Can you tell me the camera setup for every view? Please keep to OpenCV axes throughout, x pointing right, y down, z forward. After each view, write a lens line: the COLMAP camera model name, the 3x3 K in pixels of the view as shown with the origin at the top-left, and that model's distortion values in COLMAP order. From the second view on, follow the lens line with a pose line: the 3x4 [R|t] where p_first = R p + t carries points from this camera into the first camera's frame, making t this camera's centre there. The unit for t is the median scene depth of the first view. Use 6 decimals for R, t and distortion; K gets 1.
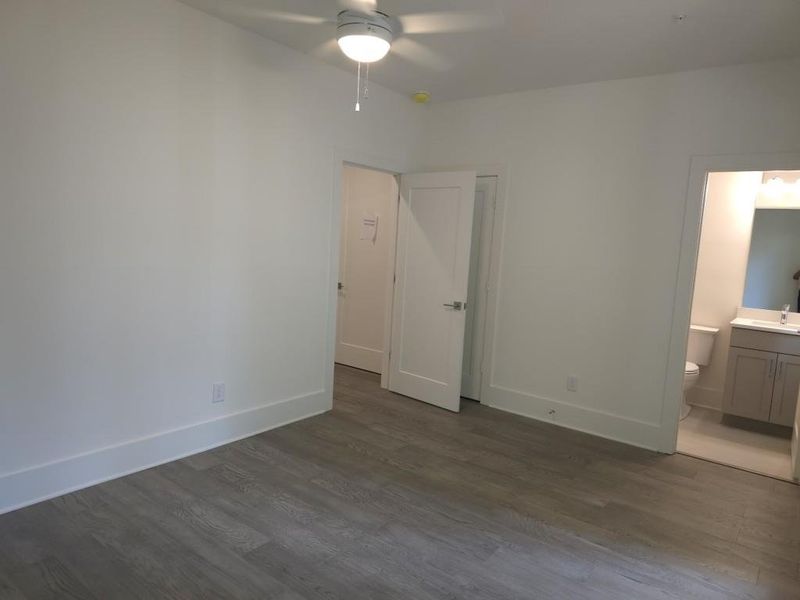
lens RADIAL K [[540.8, 0, 397.6], [0, 540.8, 297.2], [0, 0, 1]] dist [0.056720, -0.047451]
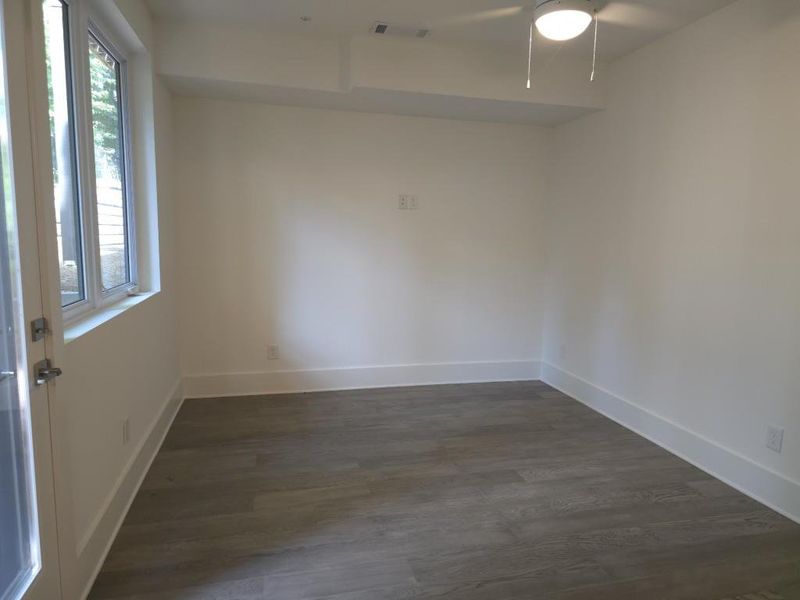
lens RADIAL K [[540.8, 0, 397.6], [0, 540.8, 297.2], [0, 0, 1]] dist [0.056720, -0.047451]
pose [[-0.621584, 0.026317, -0.782906, 0.802782], [-0.147229, 0.977699, 0.149757, -0.078211], [0.769388, 0.208353, -0.603847, 1.322806]]
